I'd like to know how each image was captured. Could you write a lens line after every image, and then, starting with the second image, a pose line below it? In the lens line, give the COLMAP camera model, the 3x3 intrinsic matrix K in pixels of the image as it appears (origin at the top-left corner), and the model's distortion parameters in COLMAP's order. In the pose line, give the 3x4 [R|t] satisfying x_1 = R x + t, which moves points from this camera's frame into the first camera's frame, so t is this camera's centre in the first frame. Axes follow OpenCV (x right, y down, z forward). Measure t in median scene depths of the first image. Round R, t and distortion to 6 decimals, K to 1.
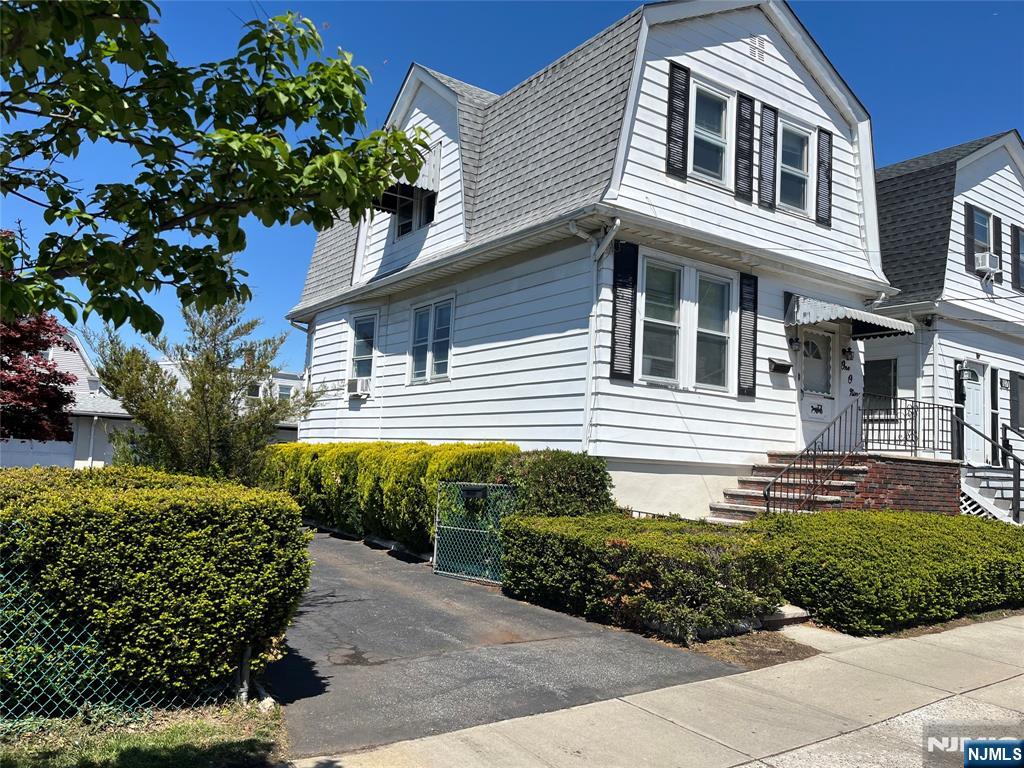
lens RADIAL K [[788.7, 0, 512.0], [0, 788.7, 384.0], [0, 0, 1]] dist [0.055763, -0.073084]
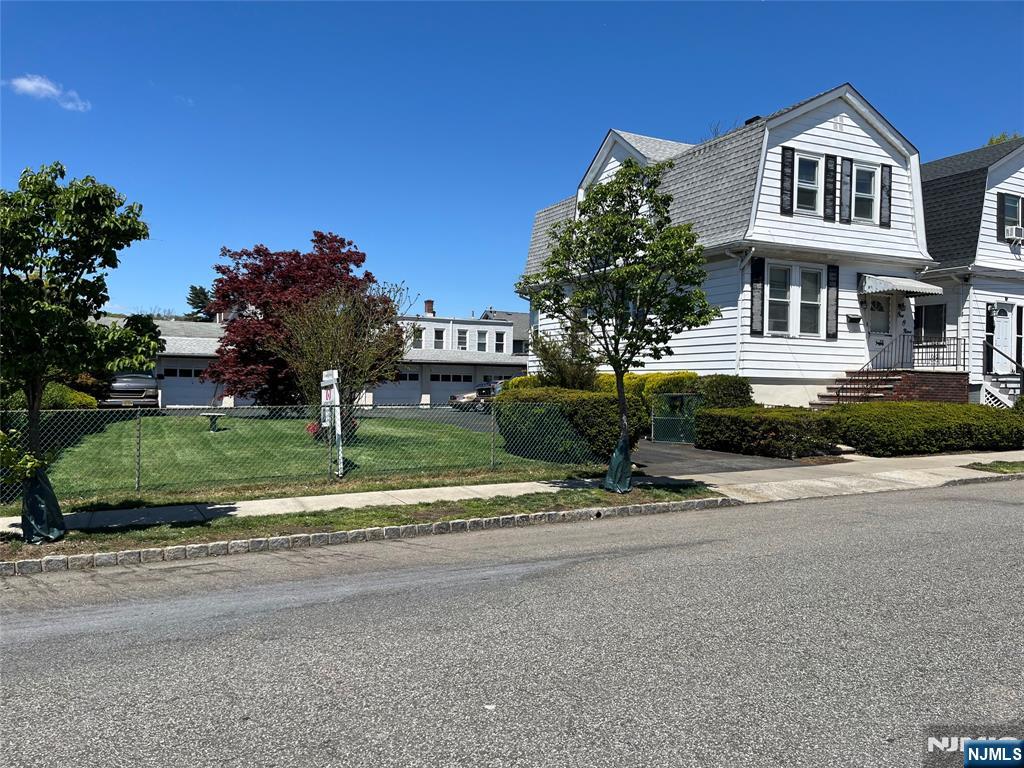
lens RADIAL K [[789.3, 0, 511.1], [0, 789.3, 392.1], [0, 0, 1]] dist [0.032025, -0.004581]
pose [[0.988499, -0.033242, -0.147532, -0.139089], [0.047983, 0.994078, 0.097507, -0.069981], [0.143417, -0.103464, 0.984239, -0.796853]]
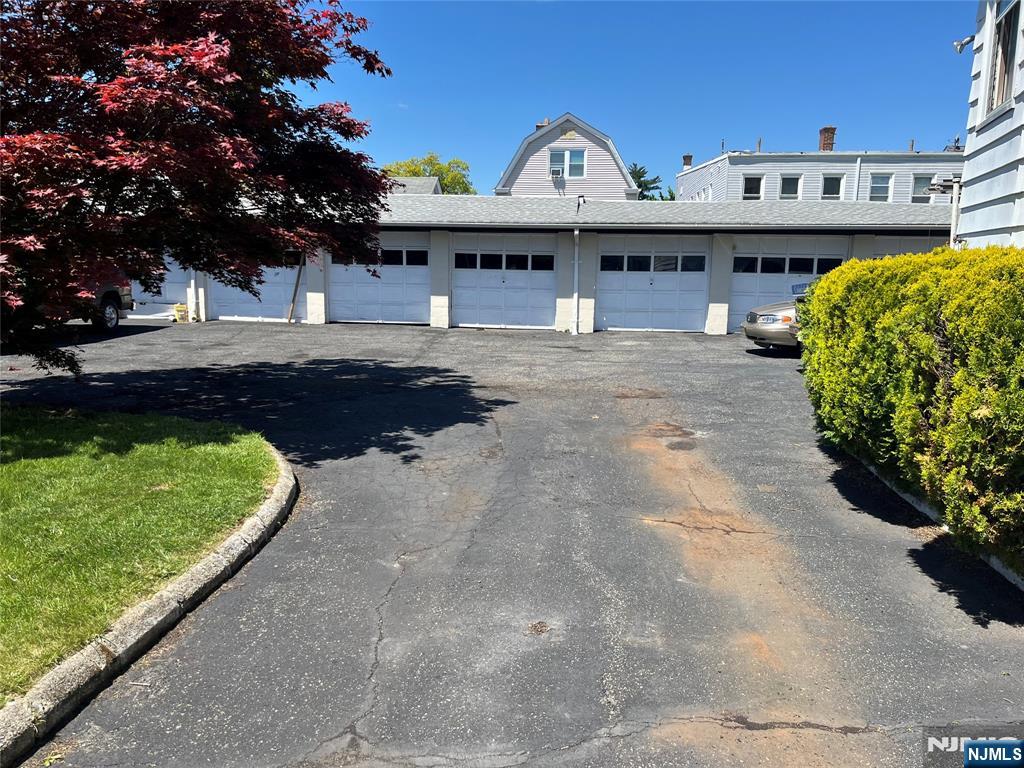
lens RADIAL K [[788.7, 0, 512.0], [0, 788.7, 384.0], [0, 0, 1]] dist [0.055763, -0.073084]
pose [[0.766891, 0.059473, -0.639015, -0.339408], [0.084444, 0.977689, 0.192336, 0.079618], [0.636197, -0.201461, 0.744759, 1.059984]]
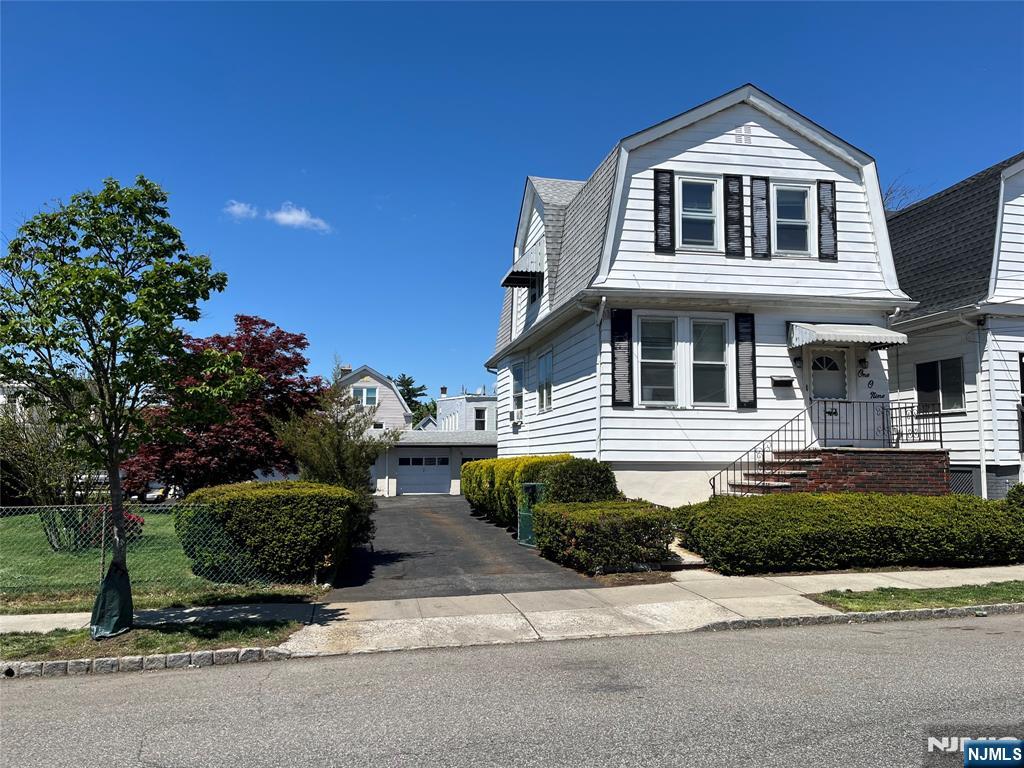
lens RADIAL K [[789.3, 0, 511.1], [0, 789.3, 392.1], [0, 0, 1]] dist [0.032025, -0.004581]
pose [[0.916262, -0.083246, -0.391835, 0.456081], [0.082398, 0.996418, -0.019012, -0.018218], [0.392014, -0.014866, 0.919839, -0.340334]]
